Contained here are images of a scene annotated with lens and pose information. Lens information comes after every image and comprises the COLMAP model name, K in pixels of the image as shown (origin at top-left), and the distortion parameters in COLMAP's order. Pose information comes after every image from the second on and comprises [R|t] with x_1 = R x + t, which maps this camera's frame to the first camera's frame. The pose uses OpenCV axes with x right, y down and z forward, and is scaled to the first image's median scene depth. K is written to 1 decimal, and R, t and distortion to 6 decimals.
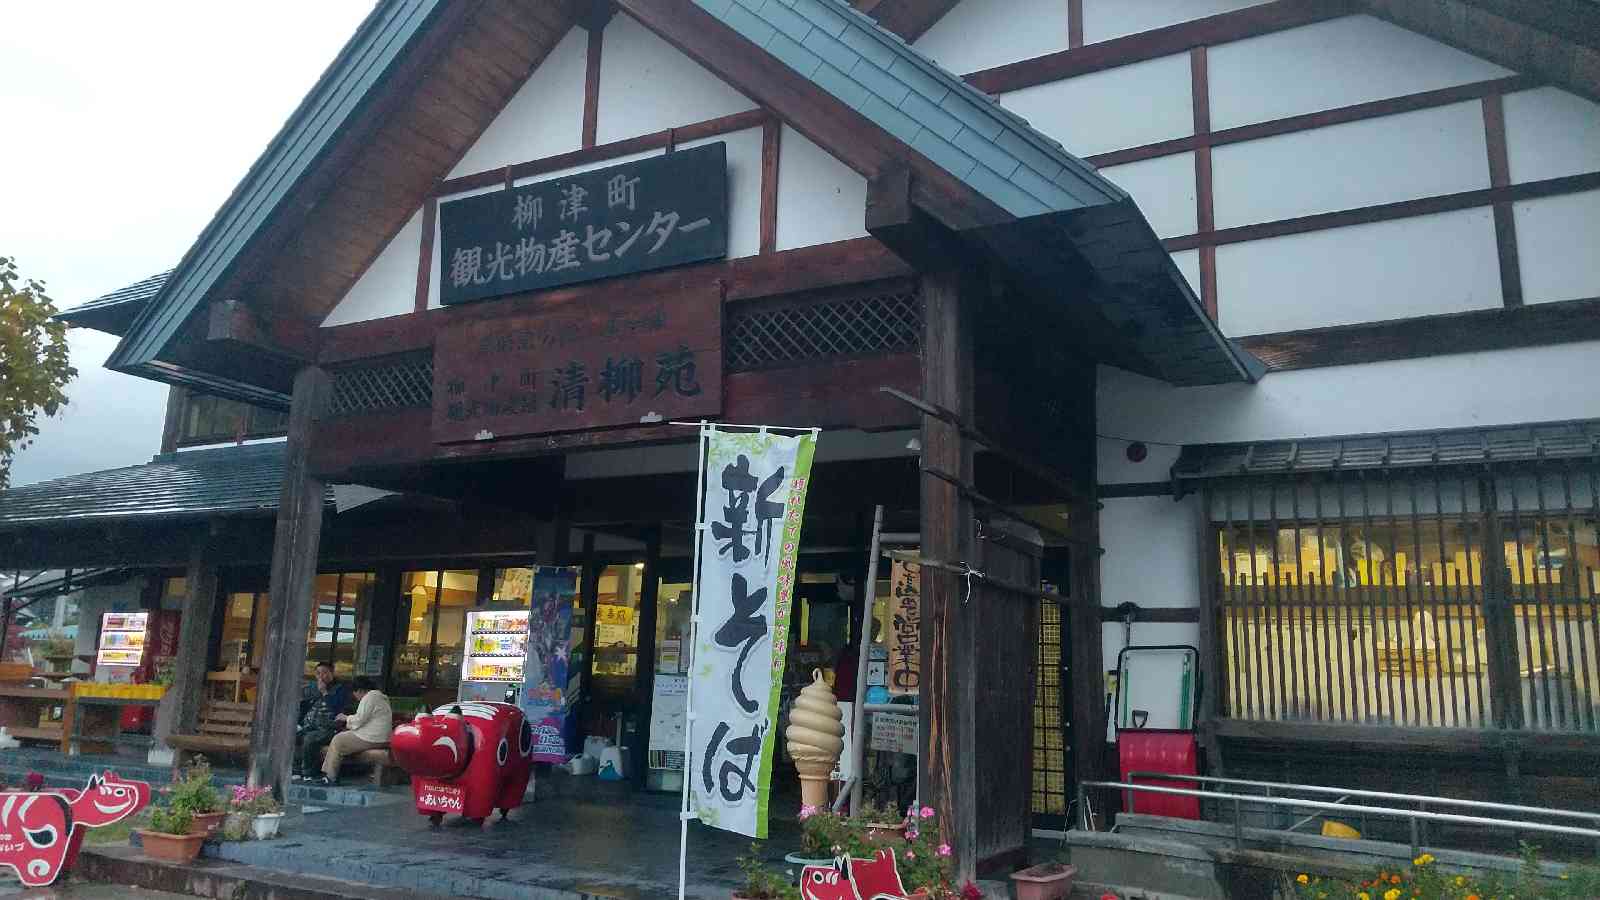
lens RADIAL K [[1172.7, 0, 789.9], [0, 1172.7, 451.8], [0, 0, 1]] dist [0.048318, -0.038419]
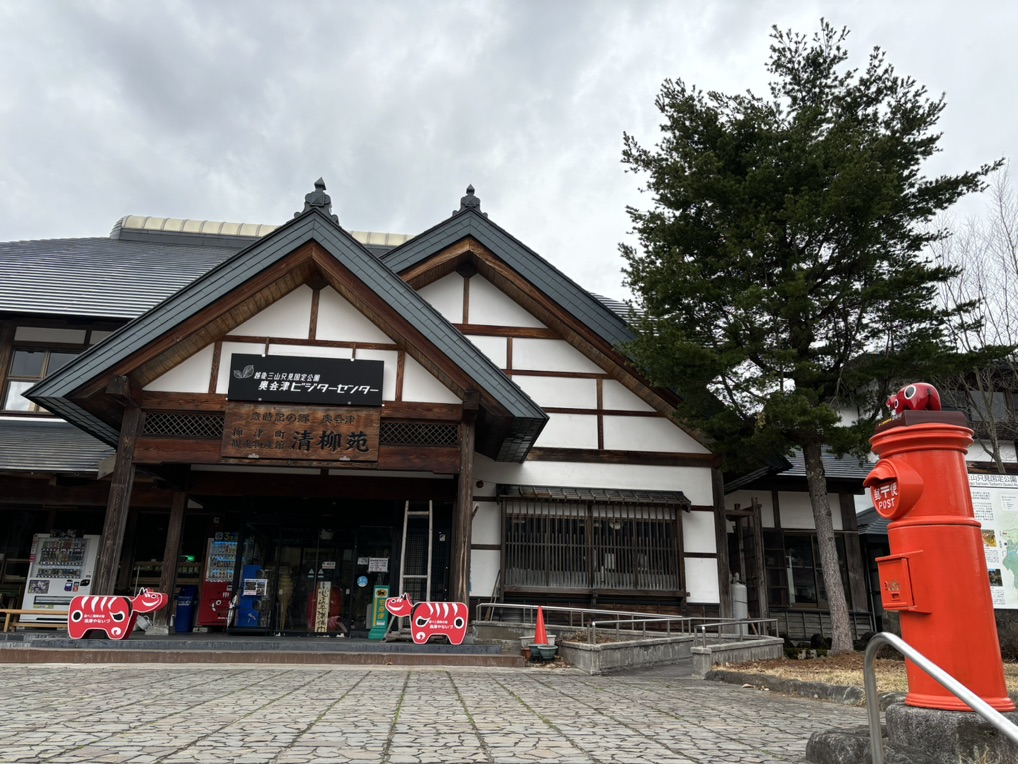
lens RADIAL K [[763.2, 0, 496.1], [0, 763.2, 379.3], [0, 0, 1]] dist [0.060571, -0.051029]
pose [[0.831429, 0.156994, 0.532990, -0.697670], [-0.103617, 0.986234, -0.128863, -0.017580], [-0.545884, 0.051913, 0.836251, -0.514228]]
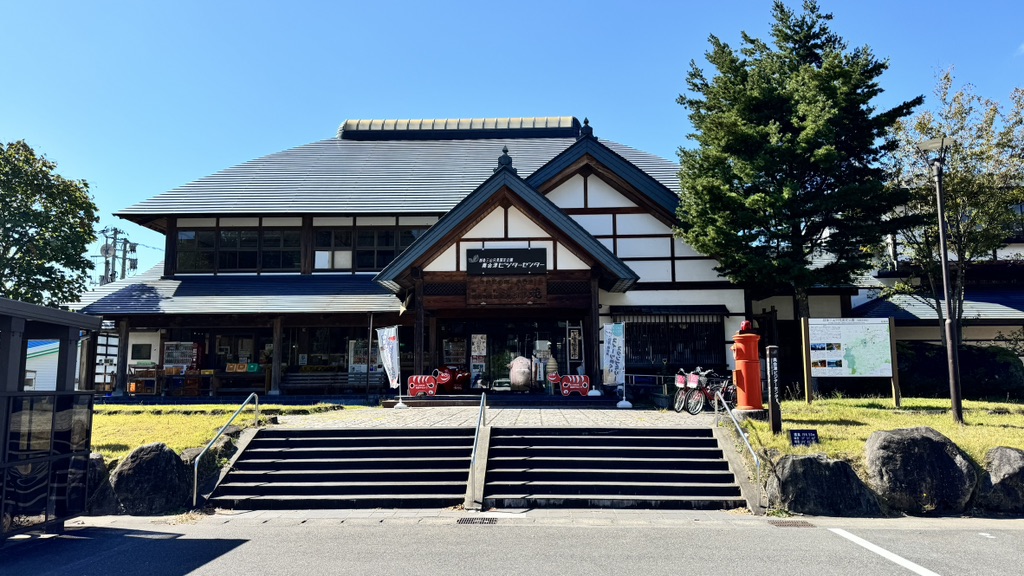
lens RADIAL K [[750.5, 0, 488.2], [0, 750.5, 299.5], [0, 0, 1]] dist [0.048318, -0.038419]
pose [[0.904843, 0.016683, 0.425419, -1.458961], [-0.053572, 0.995751, 0.074896, -0.242216], [-0.422362, -0.090560, 0.901892, -1.553389]]
